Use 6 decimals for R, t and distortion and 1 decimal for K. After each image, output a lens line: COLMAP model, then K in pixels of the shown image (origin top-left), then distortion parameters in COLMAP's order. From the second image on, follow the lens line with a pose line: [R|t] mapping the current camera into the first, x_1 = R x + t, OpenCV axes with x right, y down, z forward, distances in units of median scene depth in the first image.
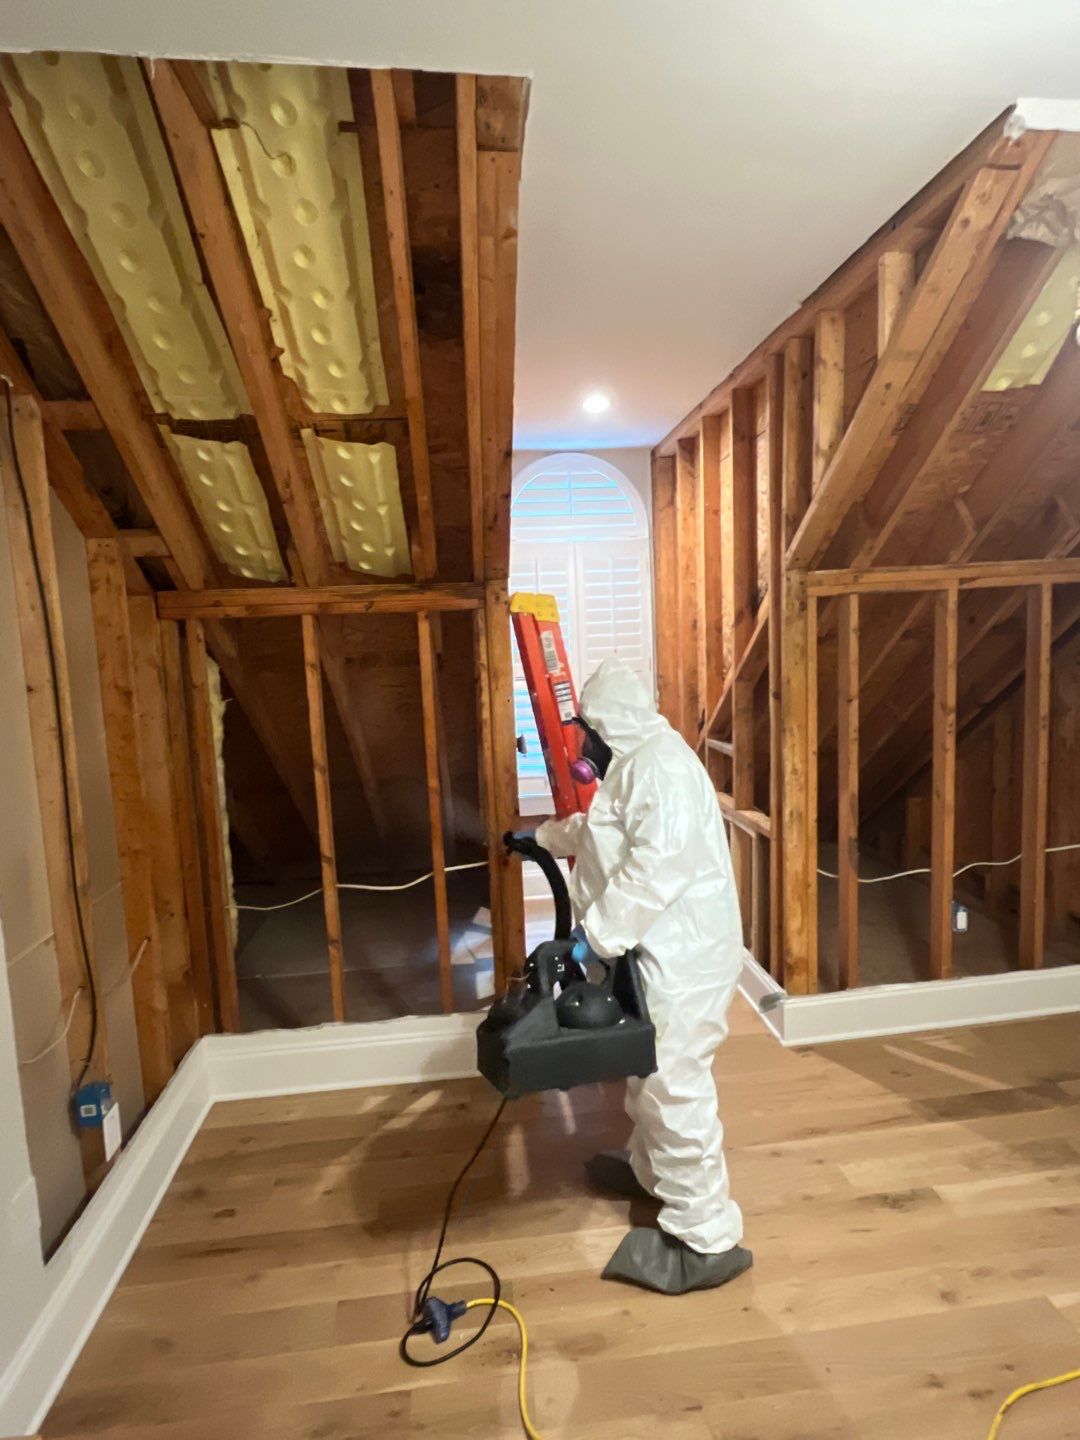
lens RADIAL K [[753.6, 0, 547.3], [0, 753.6, 721.6], [0, 0, 1]] dist [-0.003475, 0.000217]
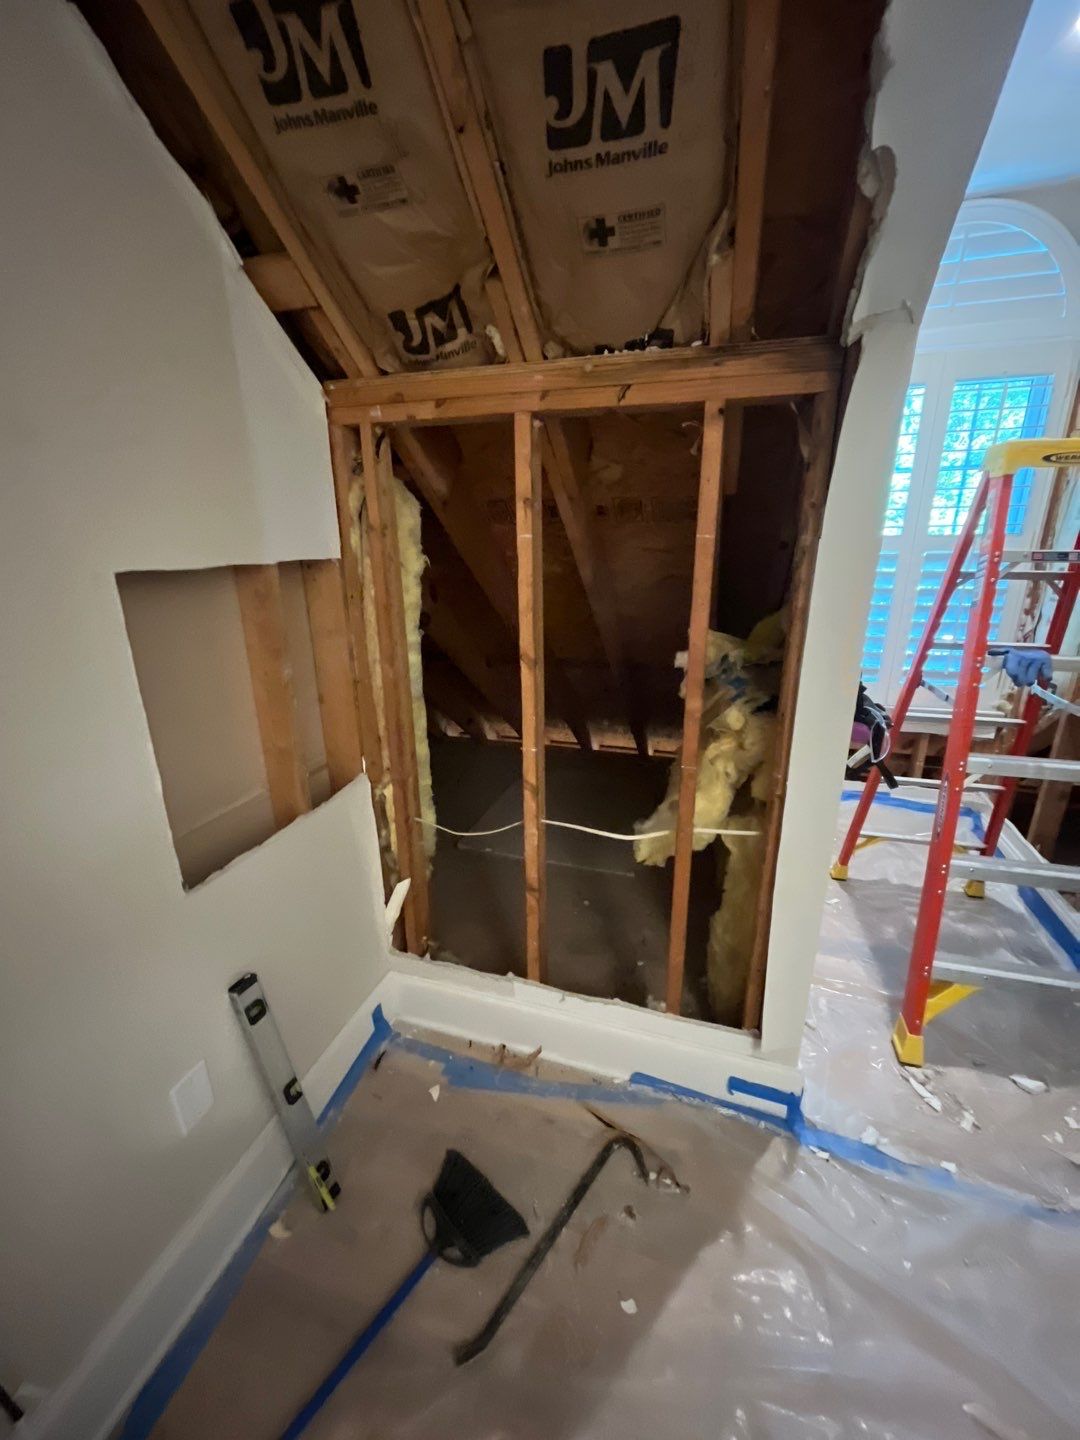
lens RADIAL K [[582.4, 0, 540.2], [0, 582.4, 715.6], [0, 0, 1]] dist [-0.000617, 0.000954]
pose [[0.913617, 0.154308, -0.376155, -0.088616], [-0.074842, 0.973198, 0.217452, -0.006052], [0.399628, -0.170516, 0.900679, 0.536307]]
